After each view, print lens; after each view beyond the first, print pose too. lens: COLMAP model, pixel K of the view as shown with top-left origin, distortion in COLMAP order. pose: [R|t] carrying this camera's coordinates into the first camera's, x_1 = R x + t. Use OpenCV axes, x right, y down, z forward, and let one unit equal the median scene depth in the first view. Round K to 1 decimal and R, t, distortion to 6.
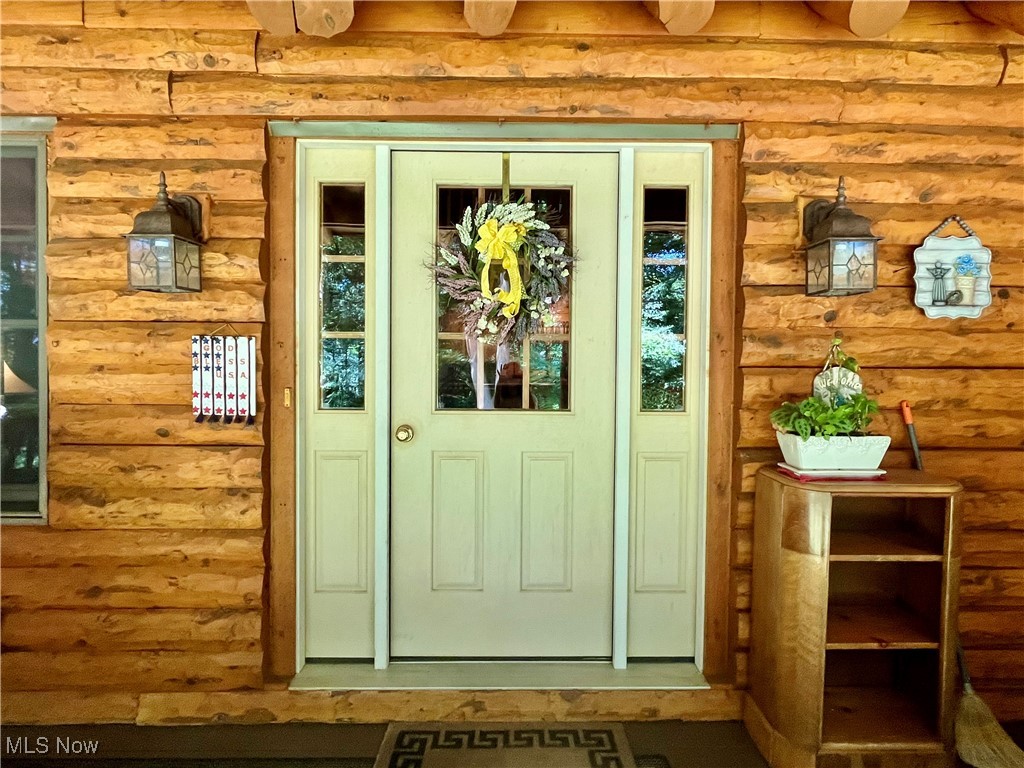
lens RADIAL K [[553.9, 0, 514.7], [0, 553.9, 379.8], [0, 0, 1]] dist [-0.004645, 0.001595]
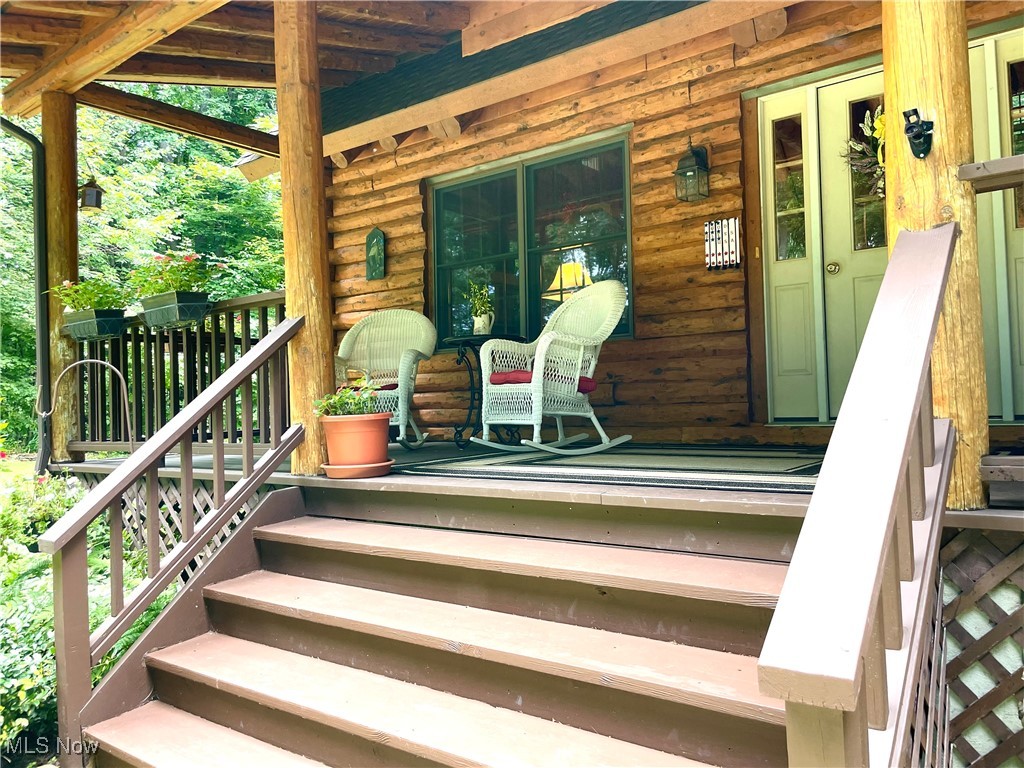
lens RADIAL K [[792.6, 0, 511.1], [0, 792.6, 381.6], [0, 0, 1]] dist [0.053647, -0.039613]
pose [[0.778768, -0.047312, -0.625525, 0.129316], [0.021138, 0.998565, -0.049211, 0.136041], [0.626956, 0.025101, 0.778651, -0.345741]]
